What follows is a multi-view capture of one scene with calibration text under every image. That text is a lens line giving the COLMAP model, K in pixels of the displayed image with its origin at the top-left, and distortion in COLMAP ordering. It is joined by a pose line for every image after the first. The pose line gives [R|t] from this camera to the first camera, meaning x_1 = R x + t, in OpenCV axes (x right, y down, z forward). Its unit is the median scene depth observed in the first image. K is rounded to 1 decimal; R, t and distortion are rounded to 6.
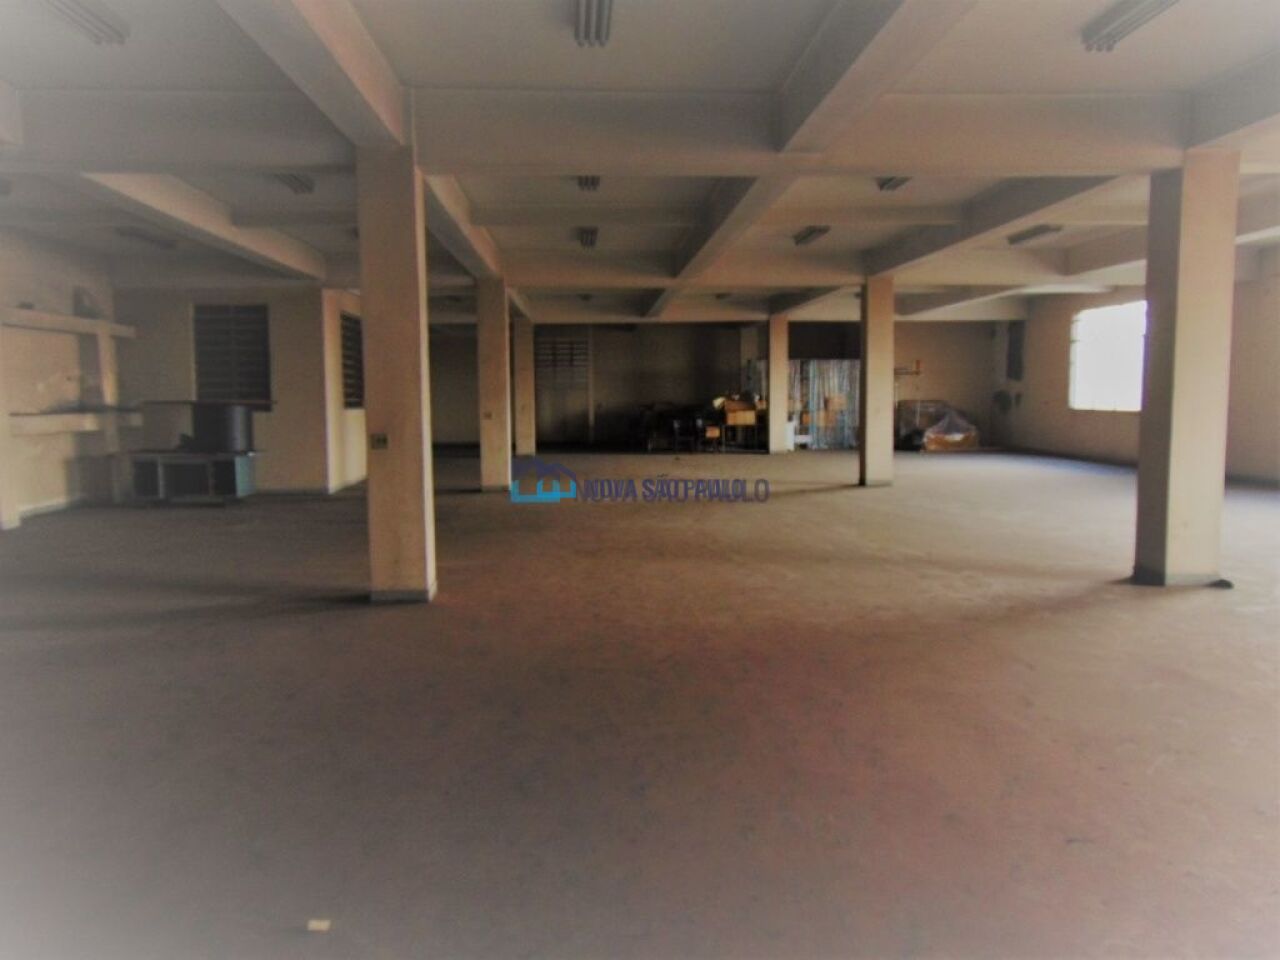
lens RADIAL K [[957.9, 0, 640.0], [0, 957.9, 480.0], [0, 0, 1]] dist [-0.067164, -0.000534]
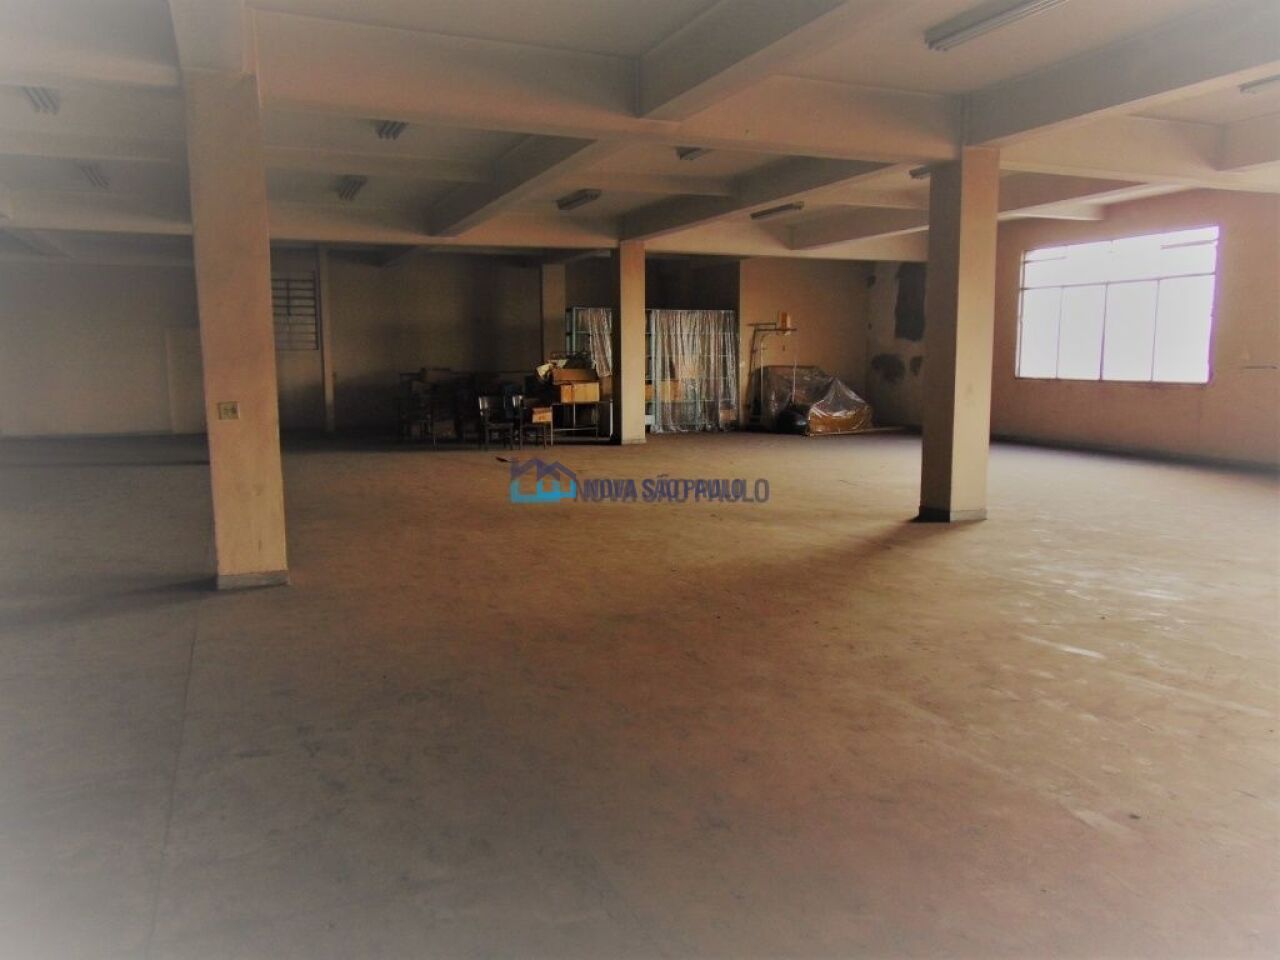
lens RADIAL K [[967.6, 0, 640.0], [0, 967.6, 480.0], [0, 0, 1]] dist [0.002472, 0.007888]
pose [[0.944574, -0.038743, 0.326005, -0.079467], [0.025868, 0.998708, 0.043739, -0.031881], [-0.327278, -0.032882, 0.944356, 0.330578]]
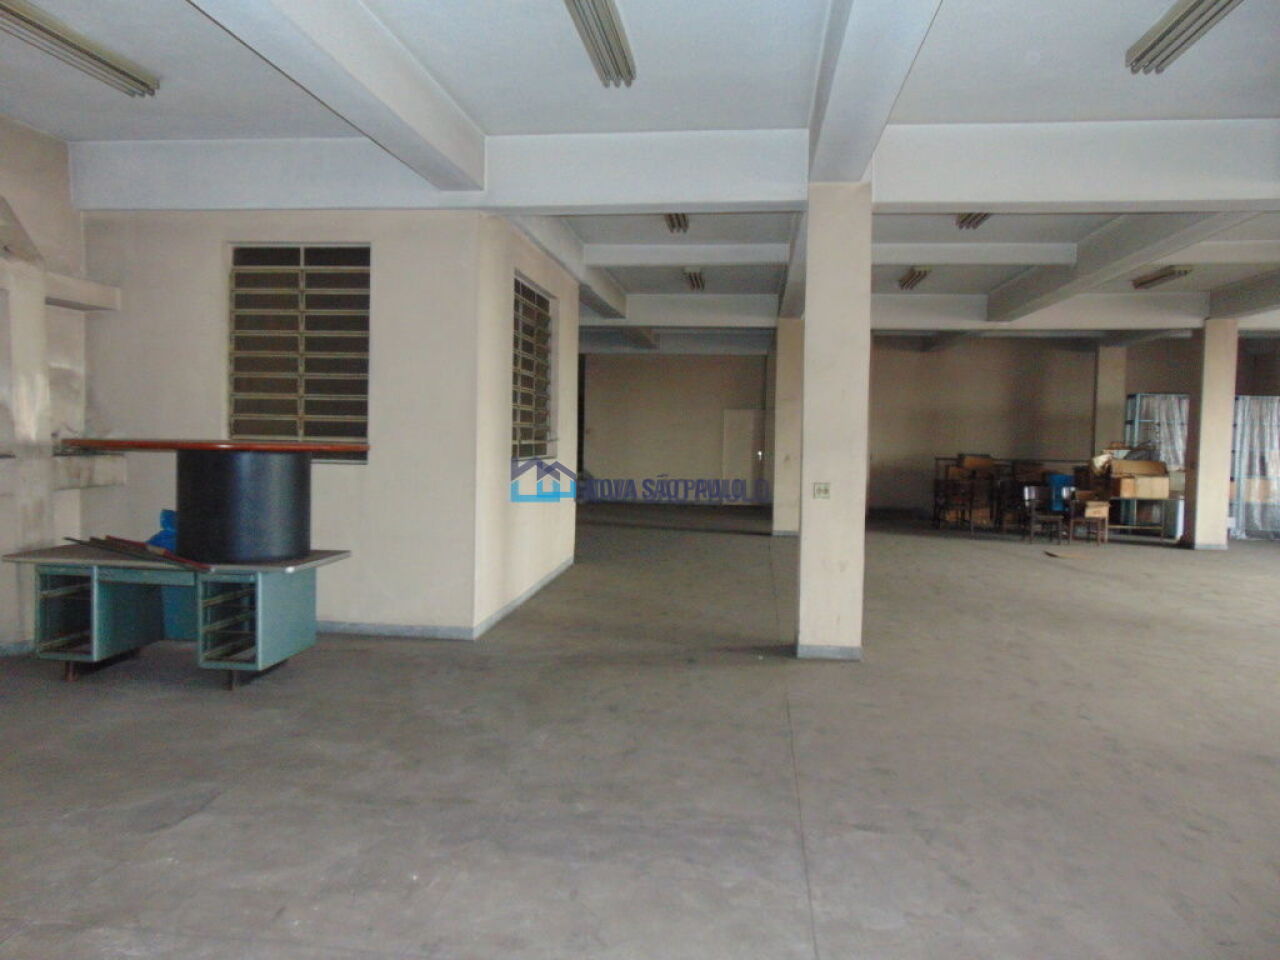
lens RADIAL K [[967.6, 0, 640.0], [0, 967.6, 480.0], [0, 0, 1]] dist [0.002472, 0.007888]
pose [[0.983119, 0.039363, -0.178684, -0.099313], [-0.046380, 0.998301, -0.035265, -0.032766], [0.176992, 0.042957, 0.983274, 0.329624]]
